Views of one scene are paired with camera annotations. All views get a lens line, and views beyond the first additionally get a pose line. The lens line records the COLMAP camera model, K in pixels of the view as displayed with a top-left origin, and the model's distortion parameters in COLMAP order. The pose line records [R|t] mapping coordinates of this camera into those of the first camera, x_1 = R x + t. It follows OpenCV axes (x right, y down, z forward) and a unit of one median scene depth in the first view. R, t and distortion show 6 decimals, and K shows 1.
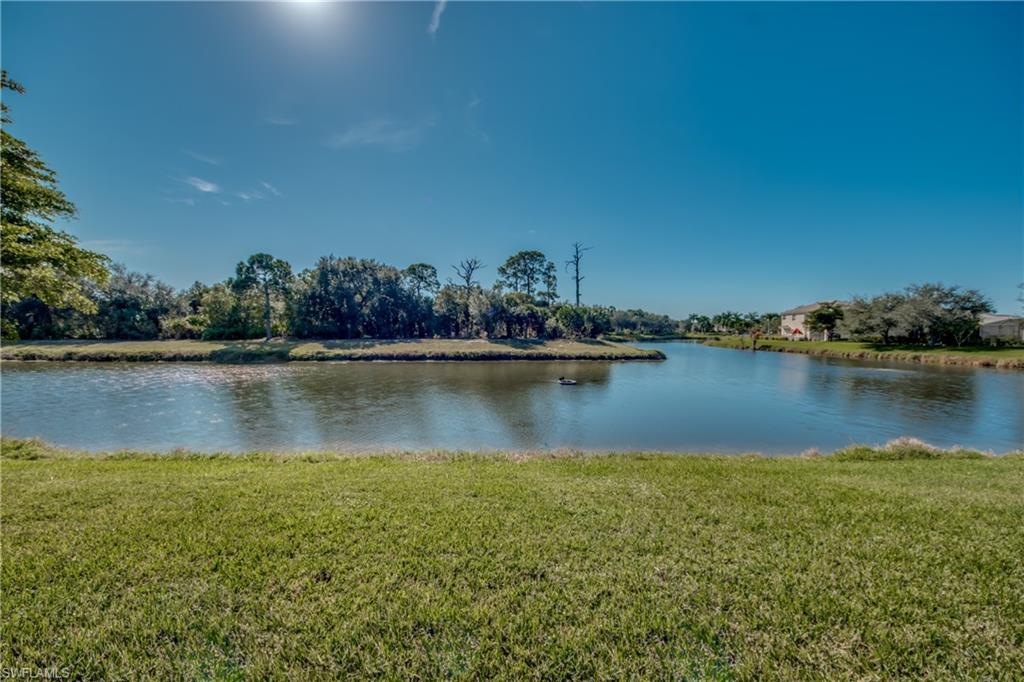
lens RADIAL K [[392.2, 0, 512.0], [0, 392.2, 341.0], [0, 0, 1]] dist [0.000805, -0.000049]
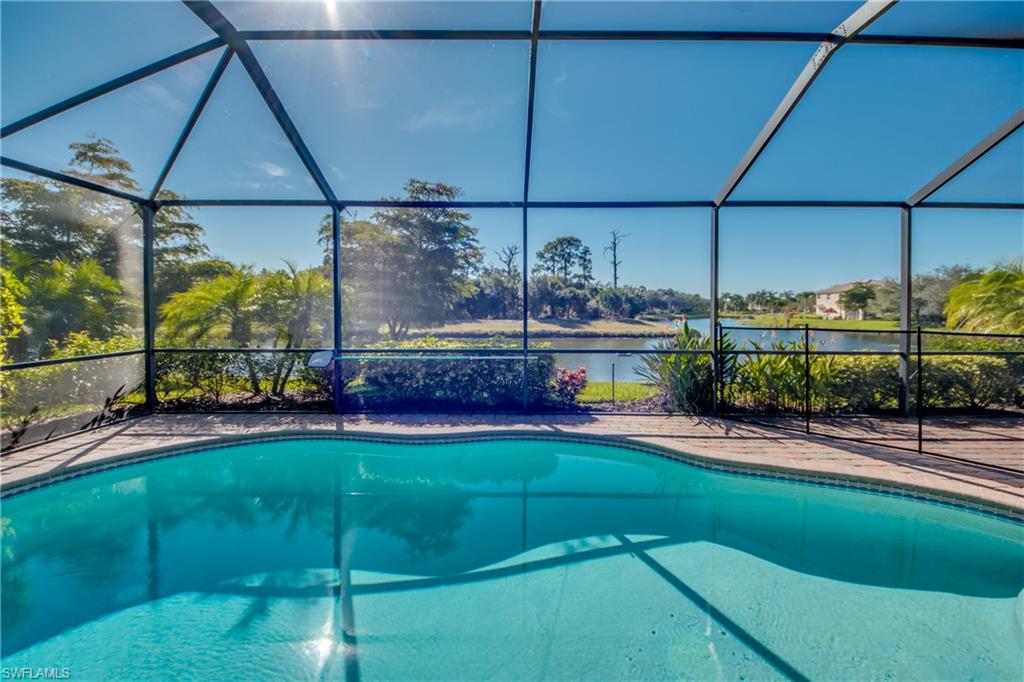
lens RADIAL K [[395.4, 0, 506.3], [0, 395.4, 309.9], [0, 0, 1]] dist [-0.001456, -0.000254]
pose [[0.997222, -0.005580, -0.074271, -0.042713], [0.003567, 0.999623, -0.027209, -0.000733], [0.074395, 0.026868, 0.996867, -0.090018]]
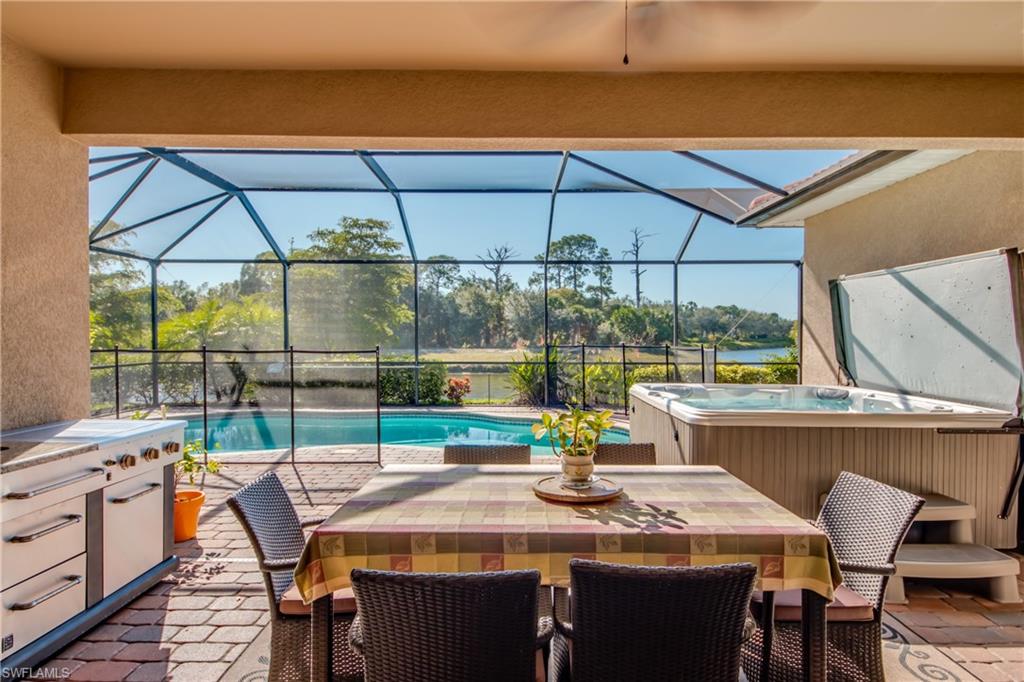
lens RADIAL K [[582.3, 0, 508.8], [0, 582.3, 338.9], [0, 0, 1]] dist [-0.004735, -0.000224]
pose [[0.997757, -0.007210, -0.066551, -0.013624], [0.005724, 0.999730, -0.022504, 0.001876], [0.066695, 0.022072, 0.997529, -0.160685]]
